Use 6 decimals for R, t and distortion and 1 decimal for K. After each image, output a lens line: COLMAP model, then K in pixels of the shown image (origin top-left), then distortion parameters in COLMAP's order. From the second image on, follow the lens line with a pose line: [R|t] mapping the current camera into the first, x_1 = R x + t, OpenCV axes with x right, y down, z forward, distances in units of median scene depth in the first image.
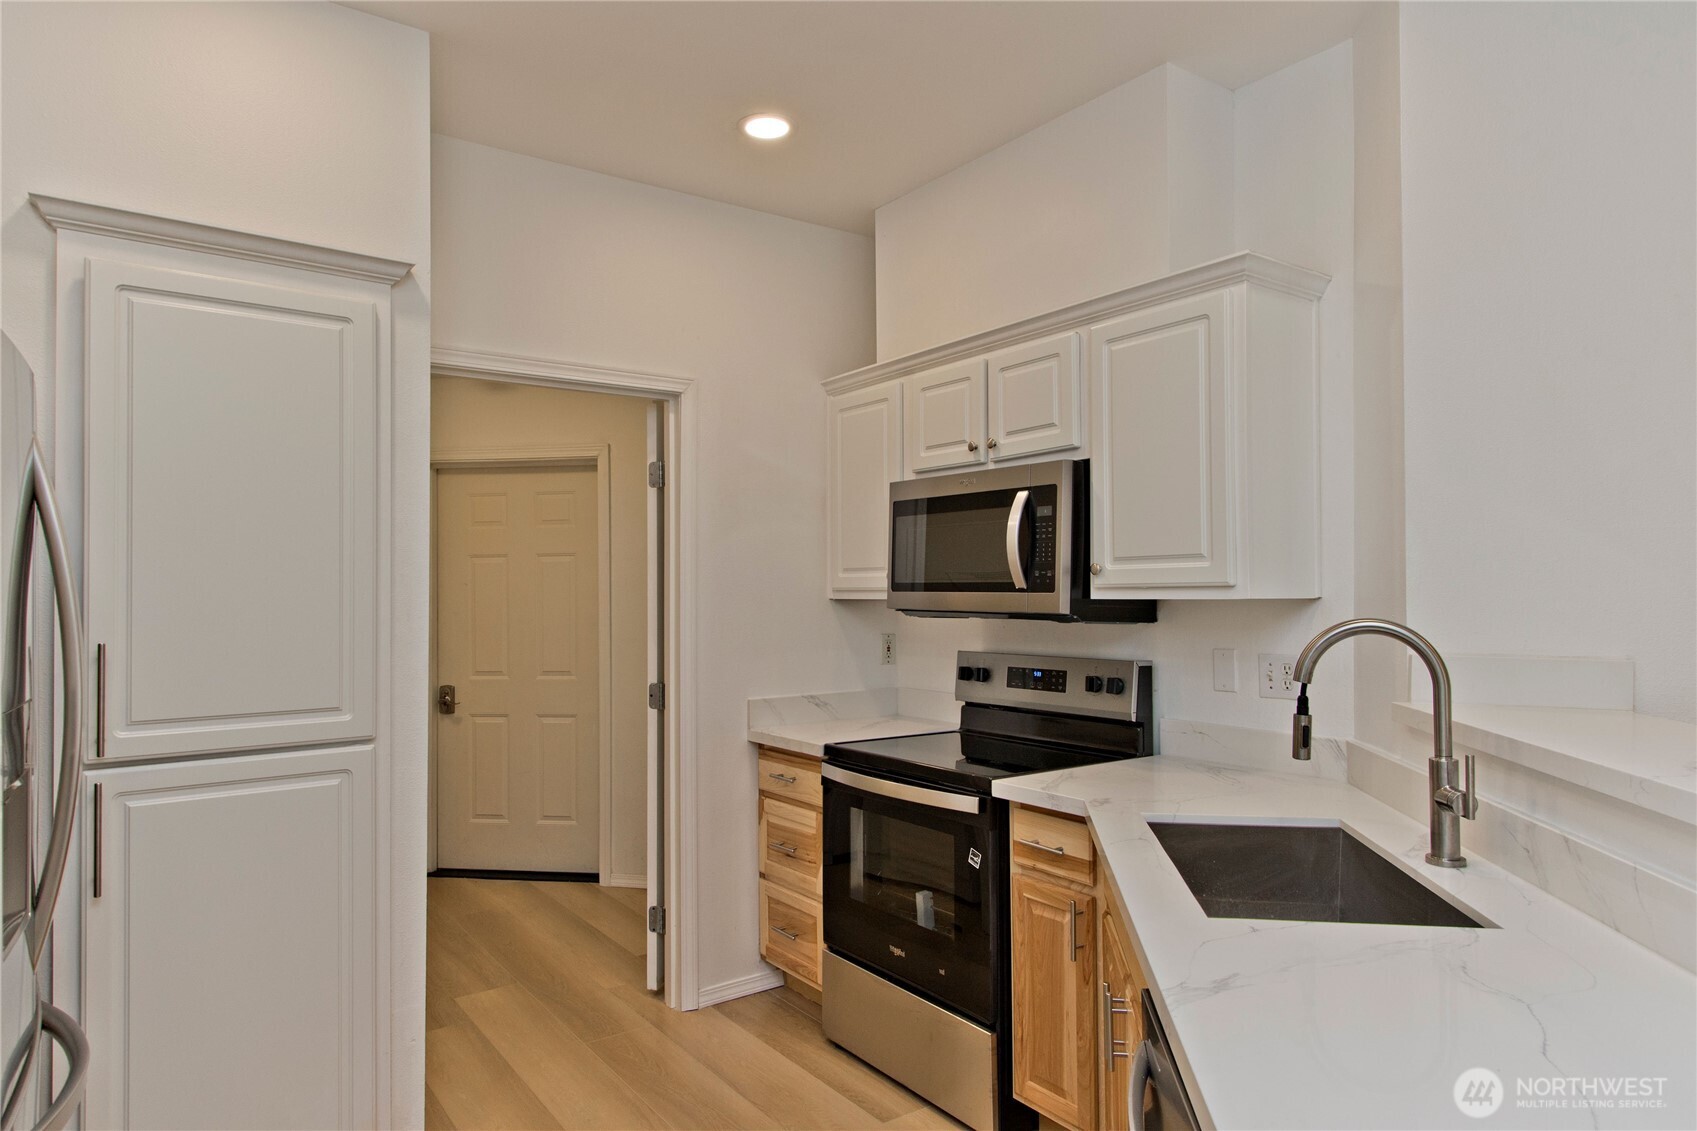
lens RADIAL K [[1018.2, 0, 827.7], [0, 1018.2, 571.1], [0, 0, 1]] dist [0.003246, -0.002457]
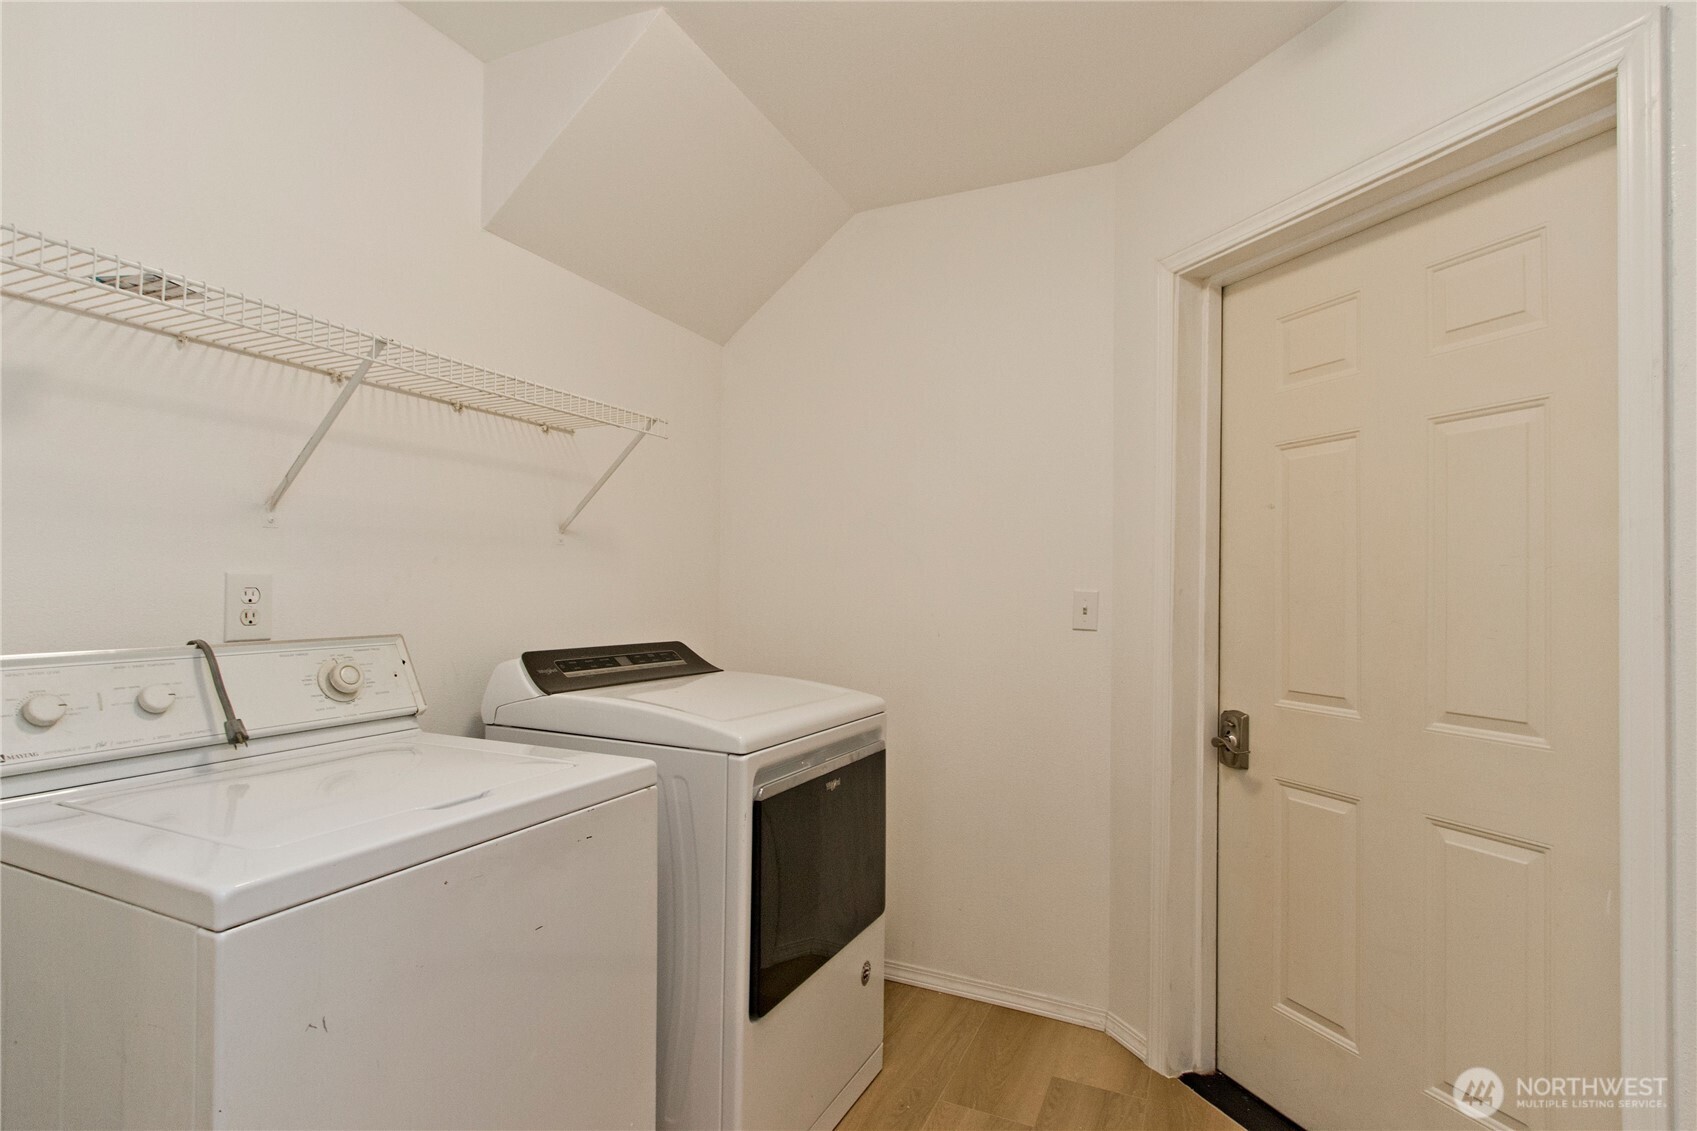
lens RADIAL K [[833.9, 0, 838.5], [0, 833.9, 566.5], [0, 0, 1]] dist [-0.001611, -0.000078]
pose [[0.506737, -0.001980, -0.862099, -0.203911], [-0.007620, 0.999948, -0.006776, 0.077762], [0.862067, 0.010003, 0.506695, 1.068641]]
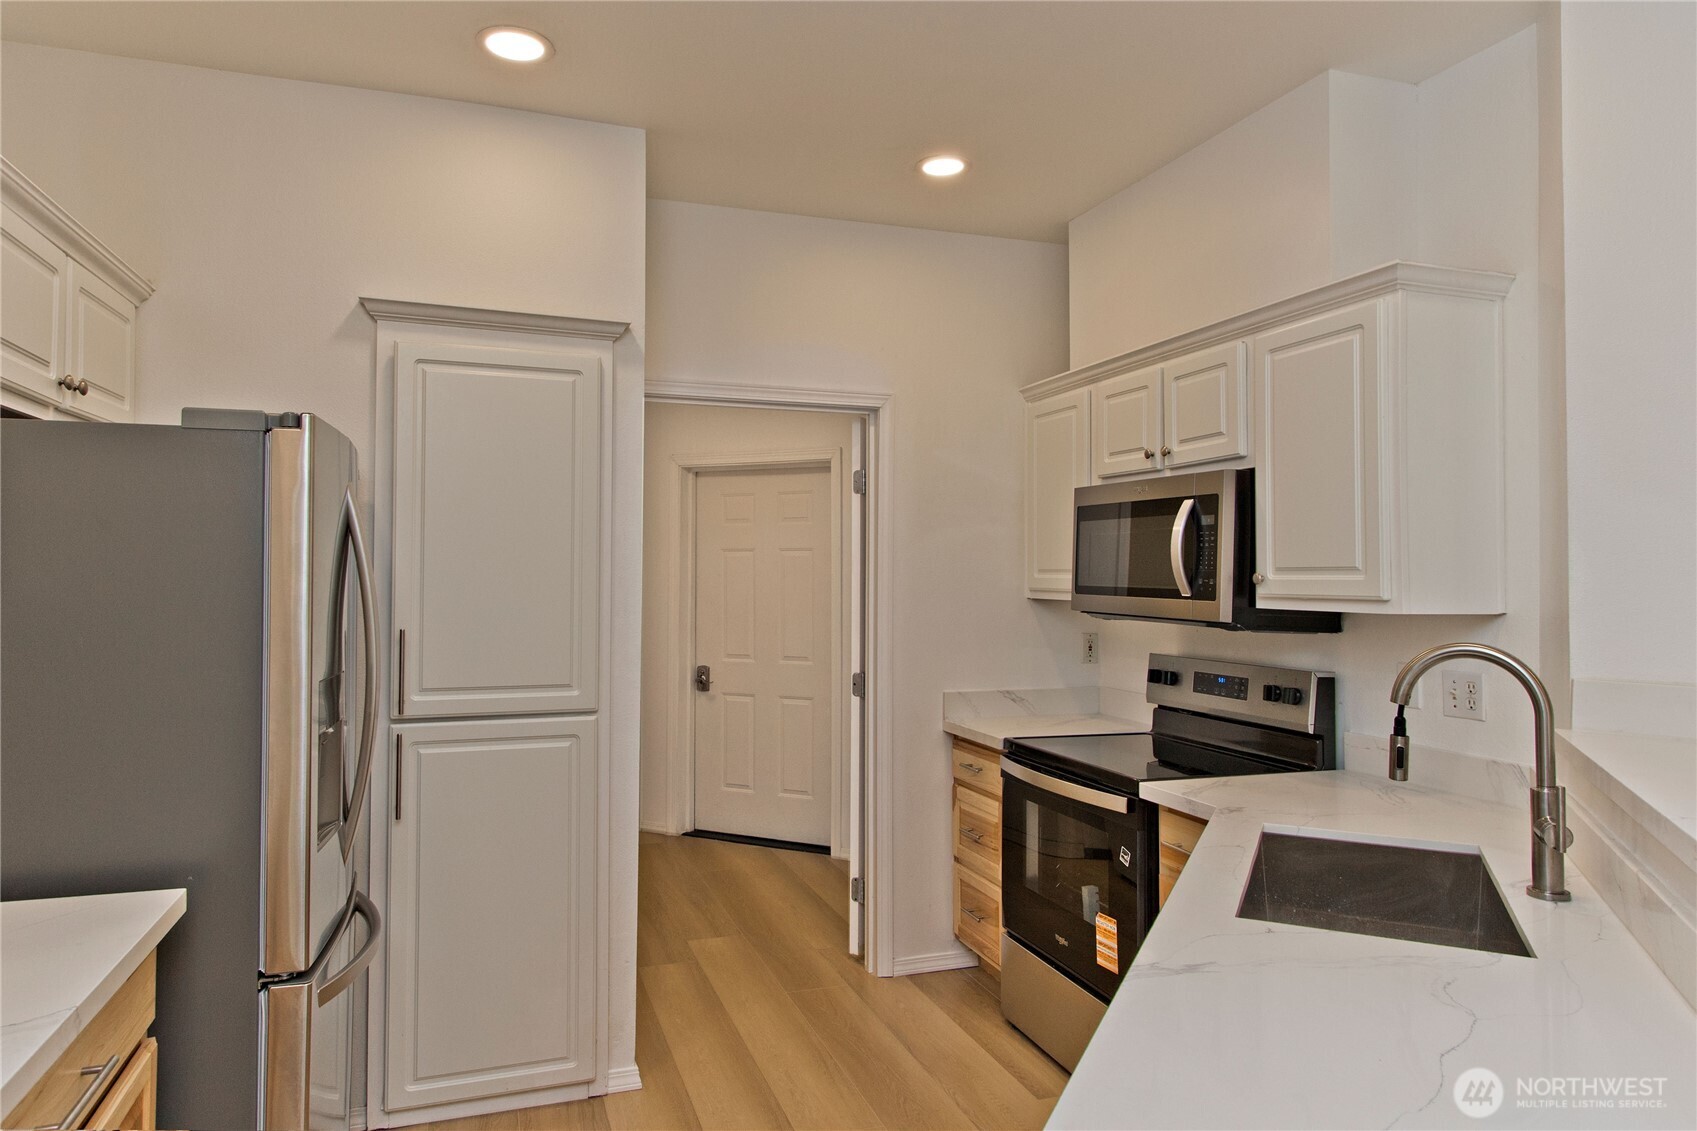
lens RADIAL K [[1043.4, 0, 815.6], [0, 1043.4, 548.2], [0, 0, 1]] dist [0.006372, -0.000031]
pose [[0.956107, 0.006229, -0.292952, 0.133182], [-0.007704, 0.999963, -0.003880, -0.022100], [0.292917, 0.005967, 0.956119, -0.097176]]
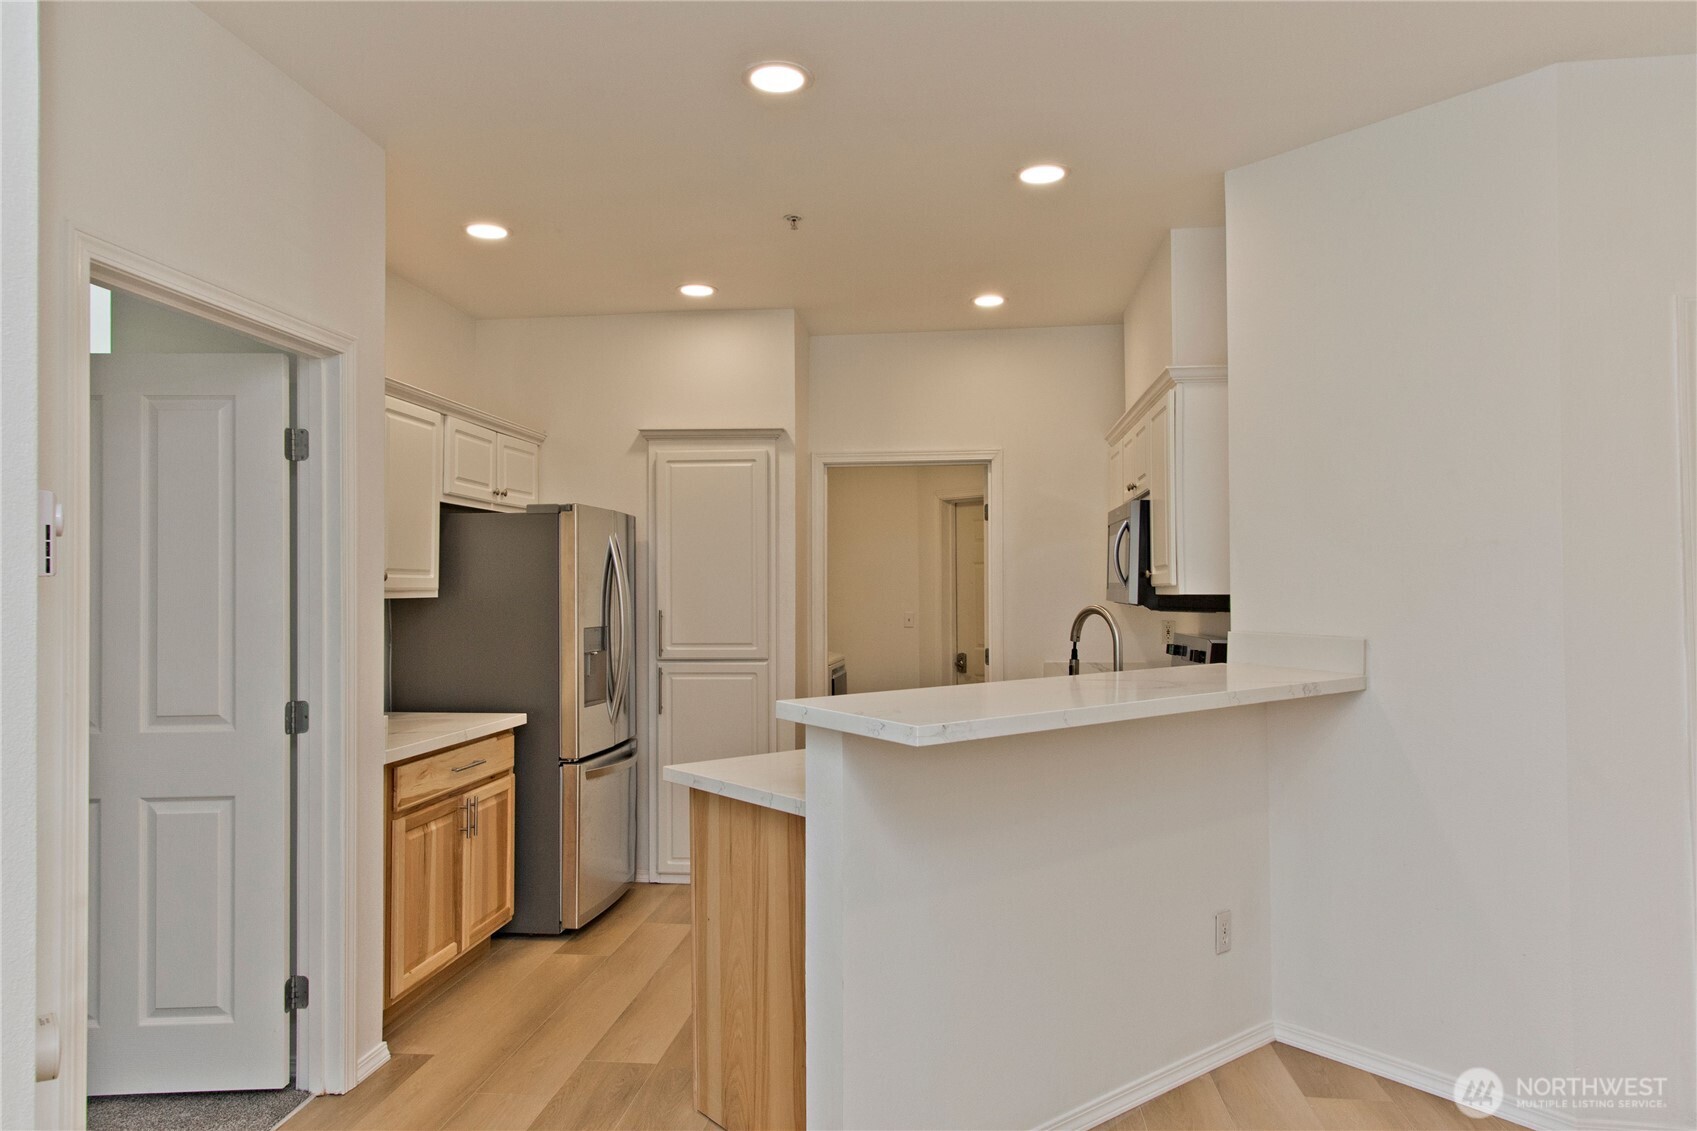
lens RADIAL K [[1063.6, 0, 848.5], [0, 1063.6, 565.5], [0, 0, 1]] dist [-0.001005, -0.000723]
pose [[0.752703, -0.012099, -0.658249, 0.847320], [0.012480, 0.999914, -0.004108, -0.012719], [0.658241, -0.005123, 0.752789, -0.401619]]
